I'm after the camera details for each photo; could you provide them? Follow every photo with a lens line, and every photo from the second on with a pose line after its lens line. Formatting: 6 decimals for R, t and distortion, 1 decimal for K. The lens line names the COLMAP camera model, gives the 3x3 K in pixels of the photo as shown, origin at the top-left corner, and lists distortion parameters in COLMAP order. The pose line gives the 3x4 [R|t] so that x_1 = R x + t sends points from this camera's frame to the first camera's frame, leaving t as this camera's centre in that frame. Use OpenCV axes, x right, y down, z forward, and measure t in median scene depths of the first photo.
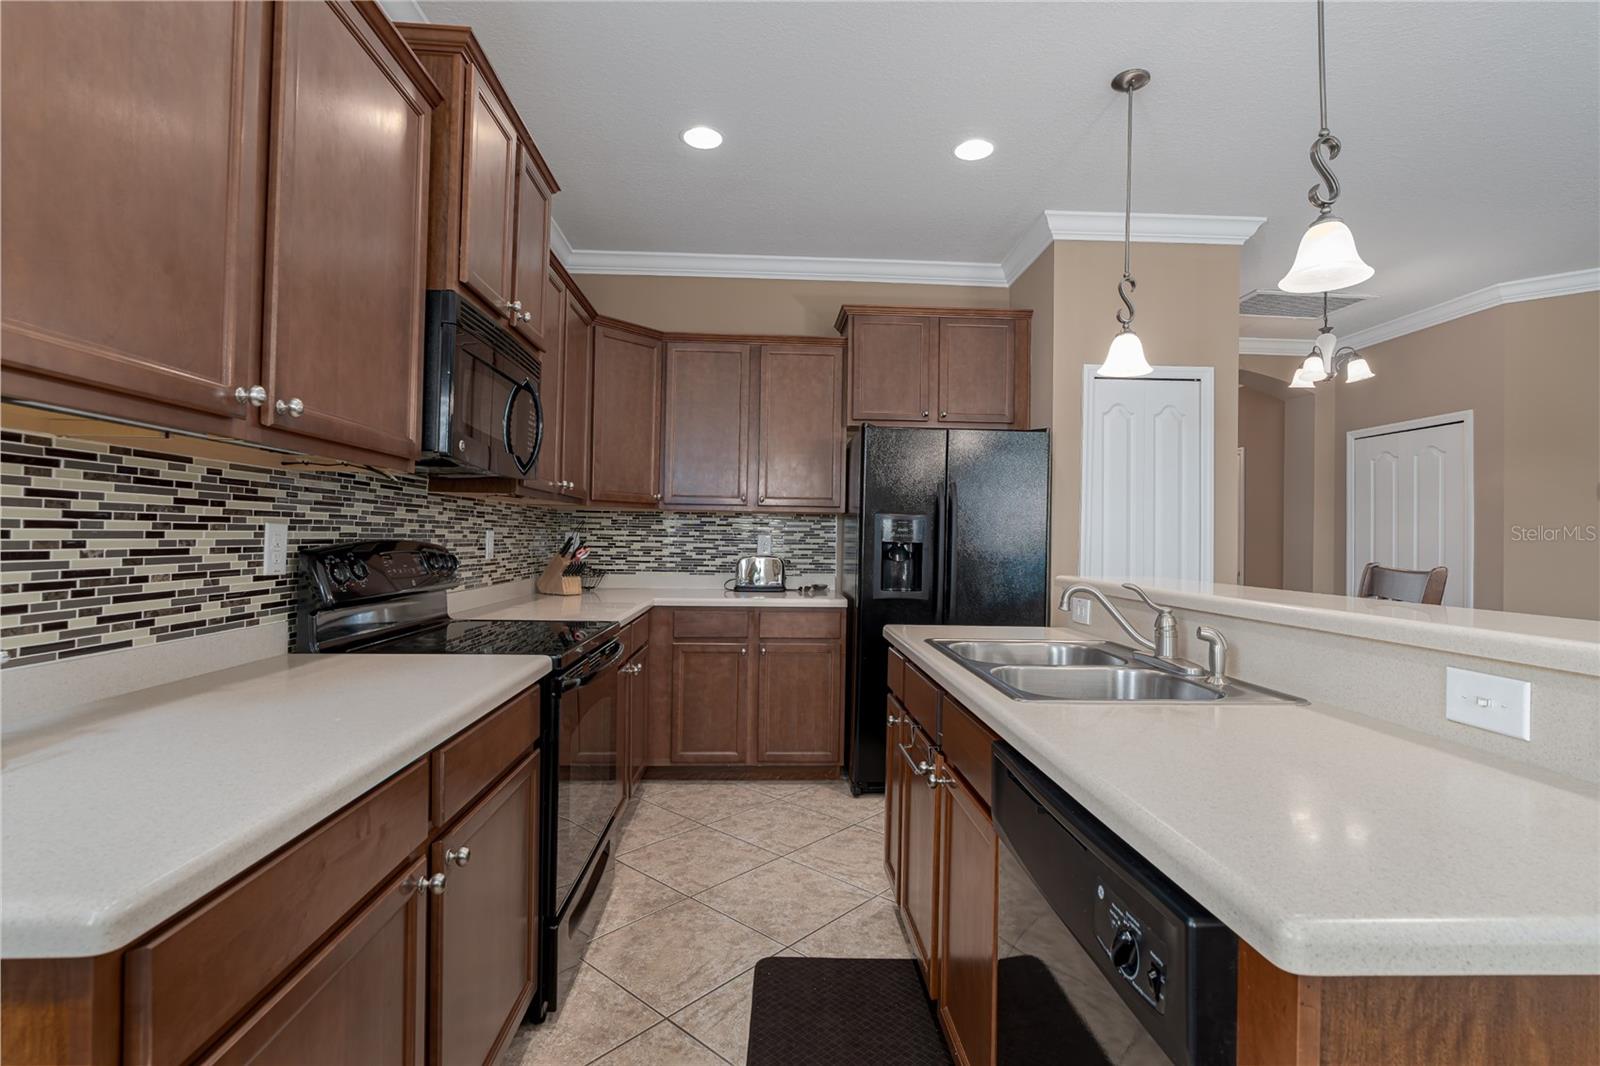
lens RADIAL K [[751.9, 0, 799.0], [0, 751.9, 530.0], [0, 0, 1]] dist [-0.002576, 0.000019]
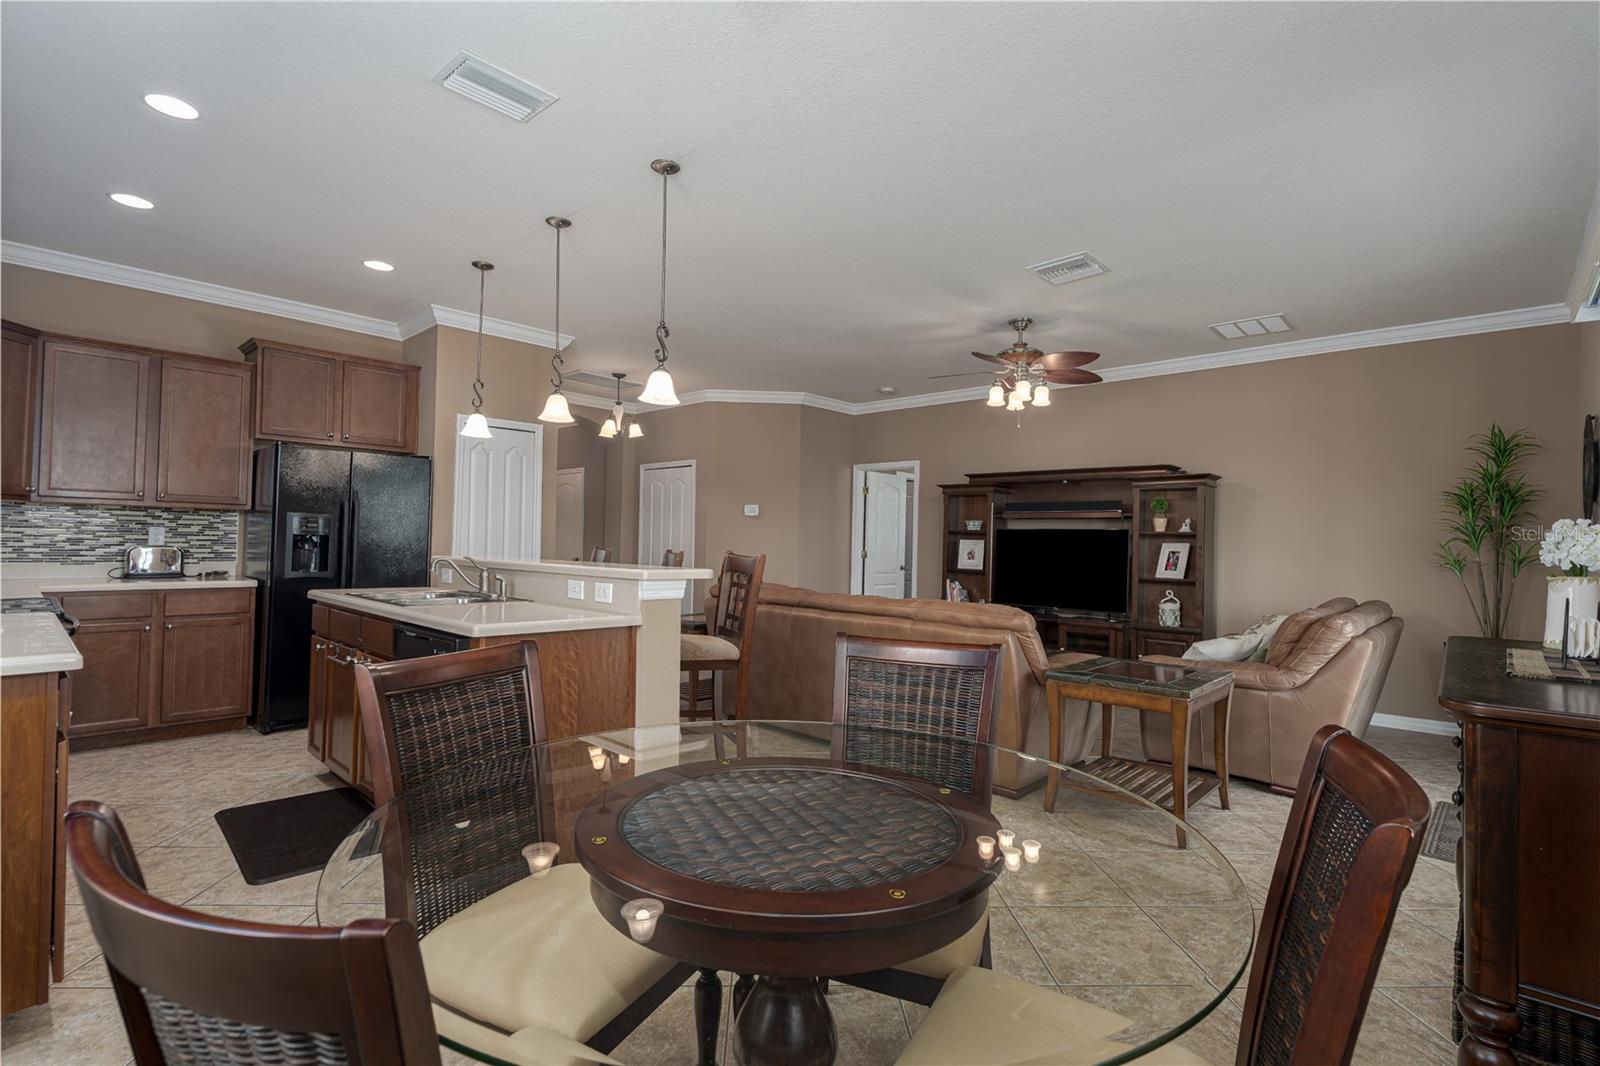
lens RADIAL K [[751.9, 0, 799.0], [0, 751.9, 530.0], [0, 0, 1]] dist [-0.002576, 0.000019]
pose [[0.721001, 0.011051, 0.692846, -0.265903], [-0.017175, 0.999851, 0.001925, -0.015180], [-0.692721, -0.013287, 0.721083, -0.904227]]
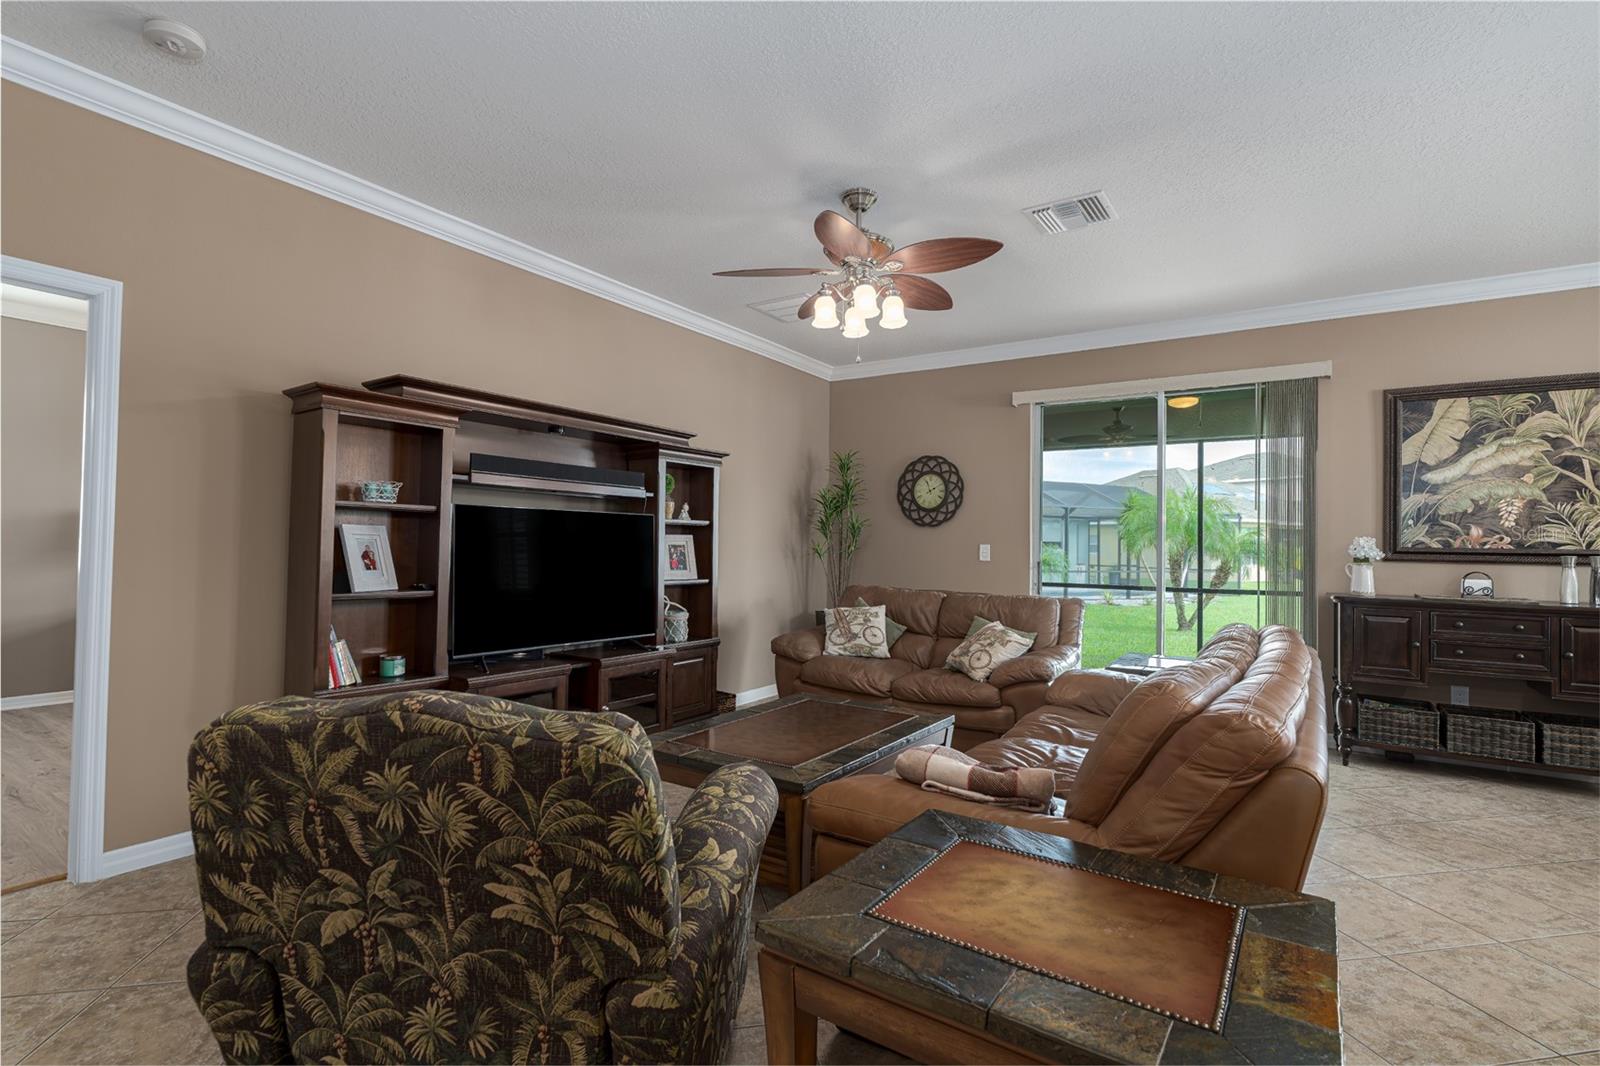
lens RADIAL K [[751.9, 0, 799.0], [0, 751.9, 530.0], [0, 0, 1]] dist [-0.002576, 0.000019]
pose [[-0.800746, -0.014232, 0.598835, 1.354815], [-0.034476, 0.999155, -0.022354, 0.046950], [-0.598011, -0.038545, -0.800560, 2.197657]]
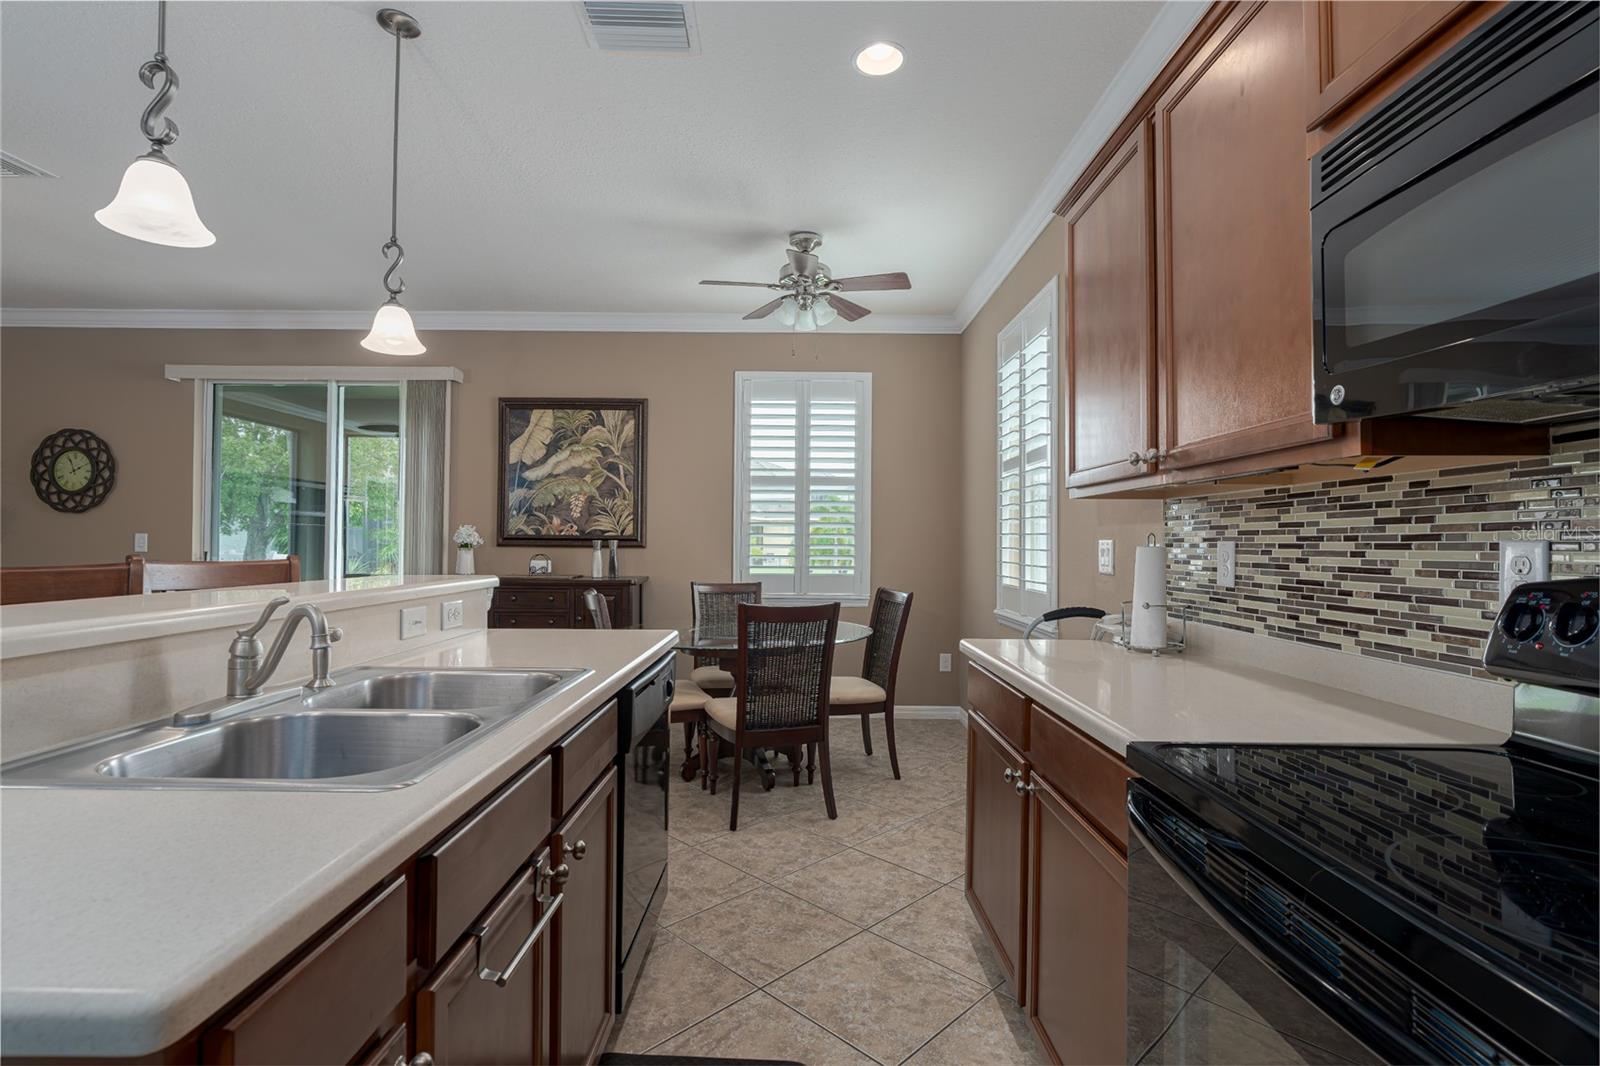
lens RADIAL K [[751.9, 0, 799.0], [0, 751.9, 530.0], [0, 0, 1]] dist [-0.002576, 0.000019]
pose [[-0.998382, -0.021273, 0.052736, -0.088345], [-0.022754, 0.999359, -0.027638, 0.016901], [-0.052114, -0.028793, -0.998226, 1.829811]]
